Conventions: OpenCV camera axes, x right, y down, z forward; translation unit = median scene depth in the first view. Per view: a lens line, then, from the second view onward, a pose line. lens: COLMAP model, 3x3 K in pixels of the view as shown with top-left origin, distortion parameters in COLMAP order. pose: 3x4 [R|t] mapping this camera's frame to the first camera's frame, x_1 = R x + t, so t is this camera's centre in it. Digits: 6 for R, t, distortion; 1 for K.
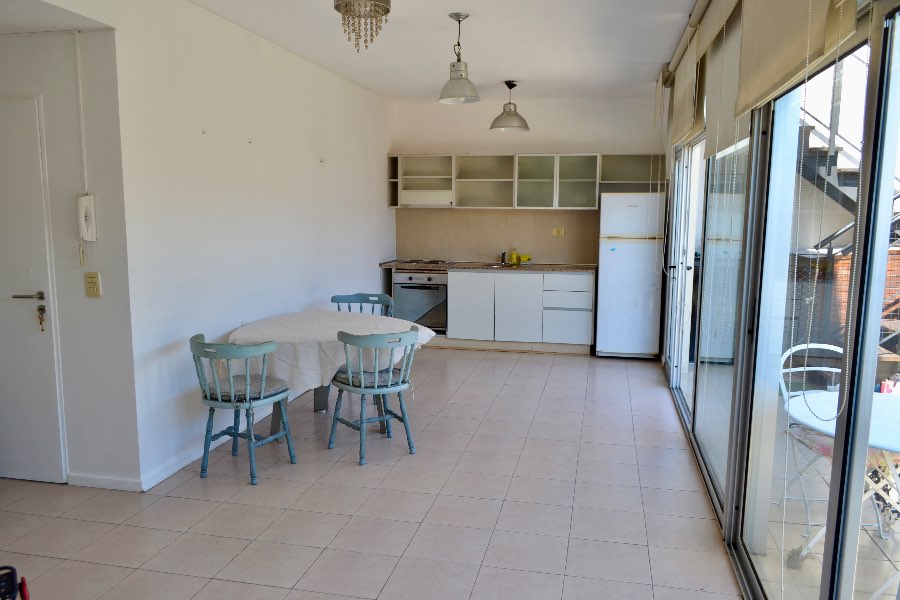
lens RADIAL K [[704.1, 0, 445.4], [0, 704.1, 301.9], [0, 0, 1]] dist [-0.005896, -0.000375]
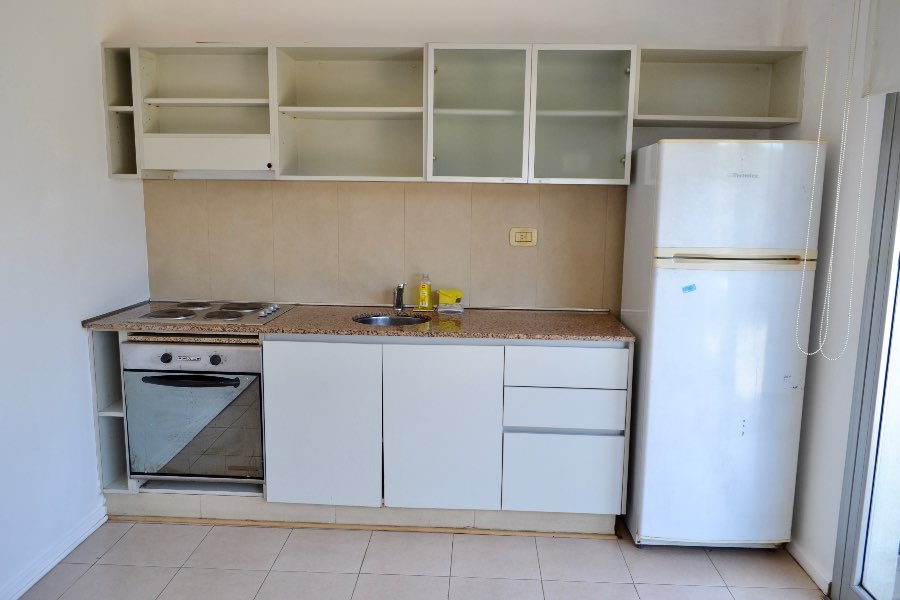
lens RADIAL K [[704.1, 0, 445.4], [0, 704.1, 301.9], [0, 0, 1]] dist [-0.005896, -0.000375]
pose [[0.984775, -0.020887, 0.172577, 0.036895], [0.016163, 0.999456, 0.028731, -0.073912], [-0.173083, -0.025504, 0.984577, 0.592291]]
